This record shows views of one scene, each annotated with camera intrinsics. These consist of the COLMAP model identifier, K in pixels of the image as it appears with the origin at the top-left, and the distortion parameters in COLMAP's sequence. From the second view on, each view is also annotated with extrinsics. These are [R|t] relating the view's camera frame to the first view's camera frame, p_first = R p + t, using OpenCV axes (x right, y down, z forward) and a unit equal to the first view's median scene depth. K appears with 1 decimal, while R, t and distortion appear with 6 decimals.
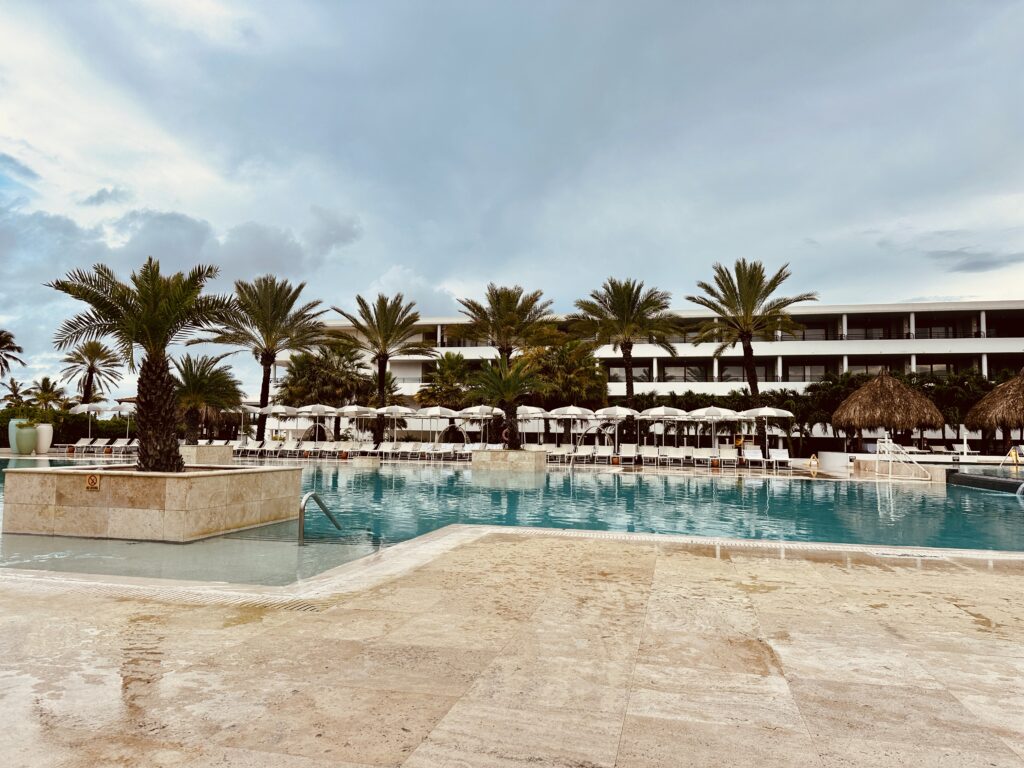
lens RADIAL K [[709.6, 0, 512.0], [0, 709.6, 384.0], [0, 0, 1]] dist [0.091956, -0.083954]
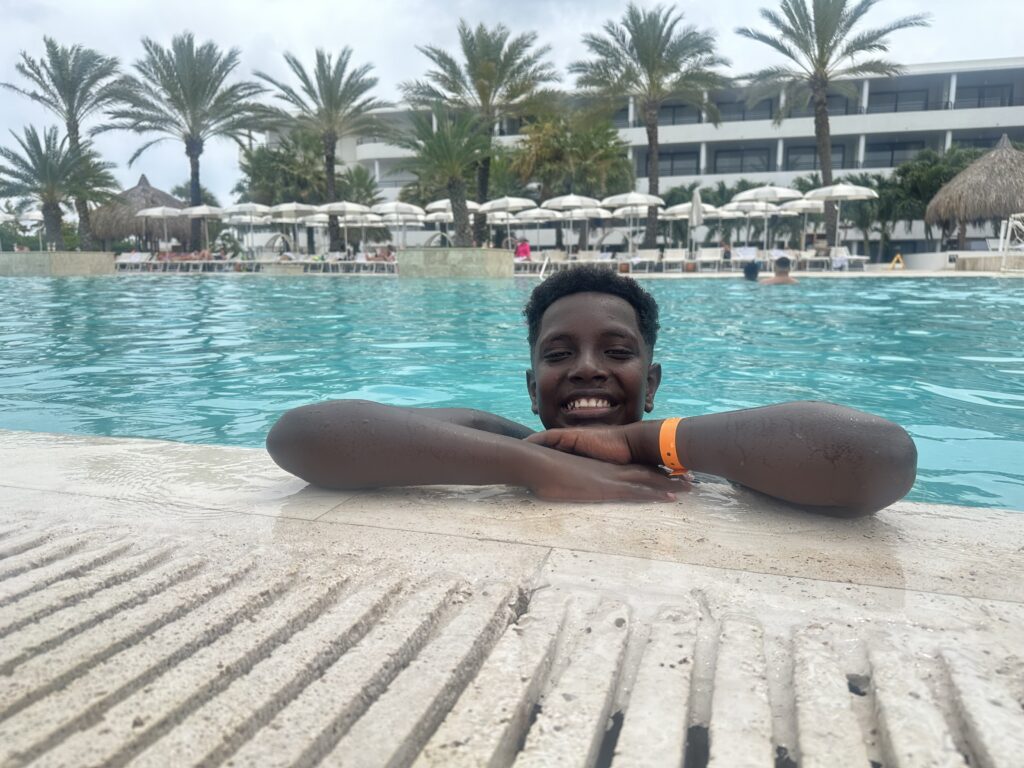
lens RADIAL K [[715.5, 0, 512.0], [0, 715.5, 384.0], [0, 0, 1]] dist [0.005142, -0.026578]
pose [[0.996675, -0.004896, -0.081328, 0.065291], [0.024127, 0.971159, 0.237207, 0.036686], [0.077821, -0.238381, 0.968049, 0.184275]]
